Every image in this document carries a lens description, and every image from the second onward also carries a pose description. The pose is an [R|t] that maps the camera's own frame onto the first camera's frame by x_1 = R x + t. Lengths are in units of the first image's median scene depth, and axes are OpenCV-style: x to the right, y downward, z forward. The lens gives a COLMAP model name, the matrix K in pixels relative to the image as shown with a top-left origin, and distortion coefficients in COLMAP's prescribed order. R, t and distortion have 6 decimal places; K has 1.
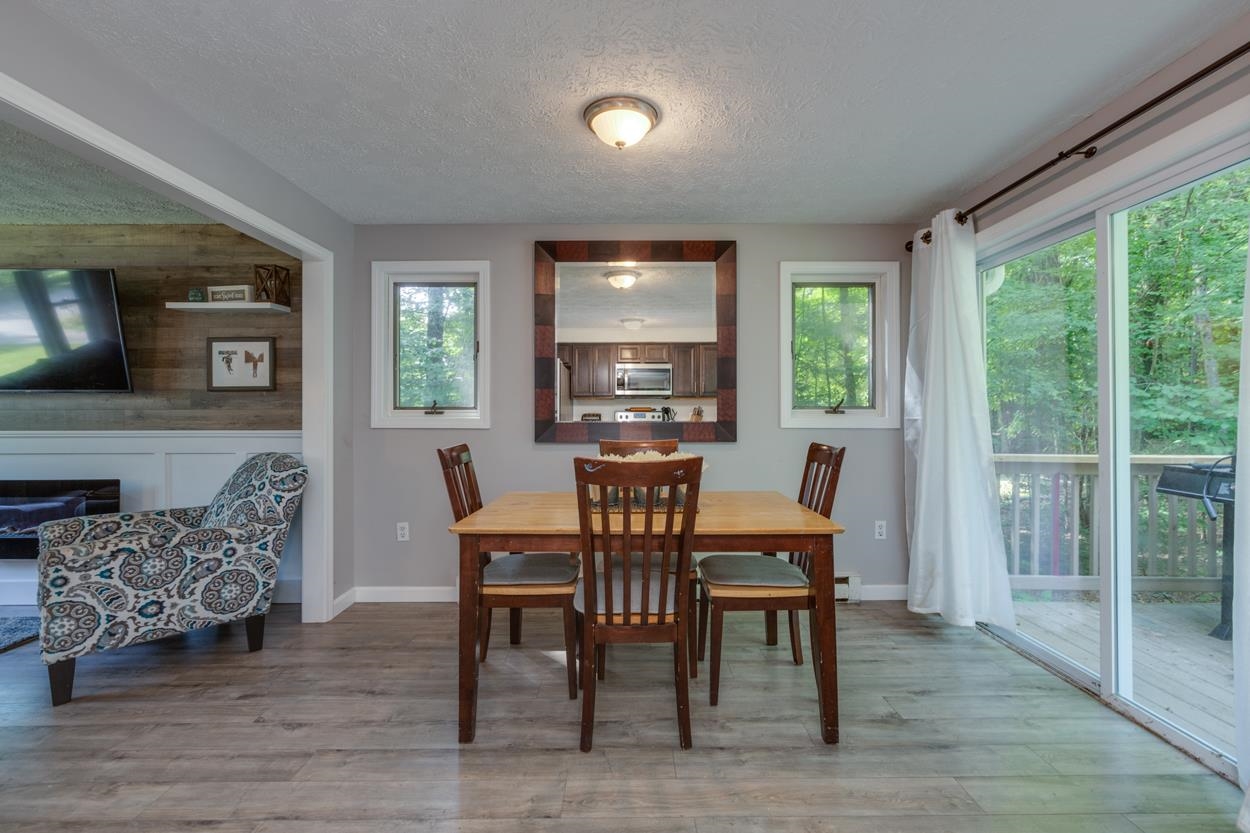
lens RADIAL K [[551.3, 0, 622.4], [0, 551.3, 414.4], [0, 0, 1]] dist [0.002678, -0.001508]
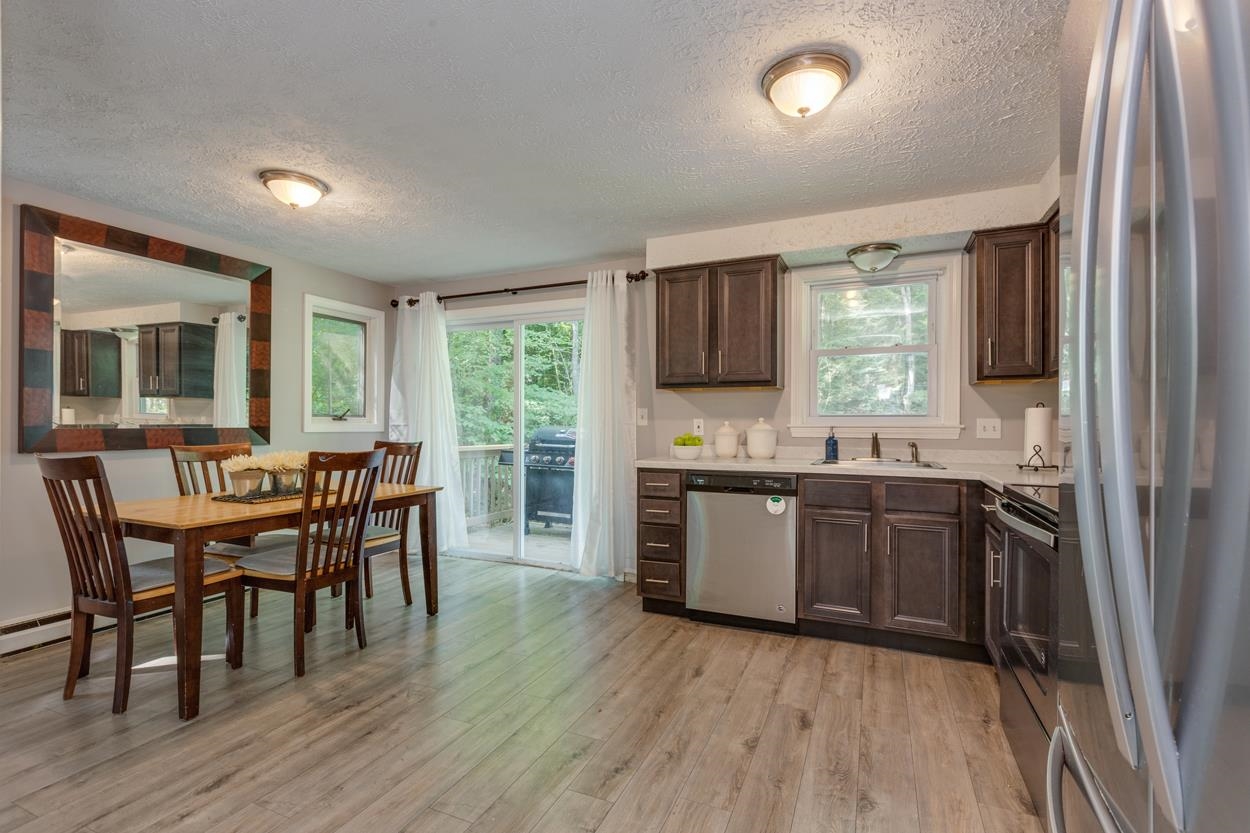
lens RADIAL K [[551.3, 0, 633.0], [0, 551.3, 425.7], [0, 0, 1]] dist [0.002678, -0.001508]
pose [[0.401276, -0.001168, 0.915956, -0.812219], [-0.003901, 0.999988, 0.002984, 0.006465], [-0.915949, -0.004771, 0.401267, -0.208086]]
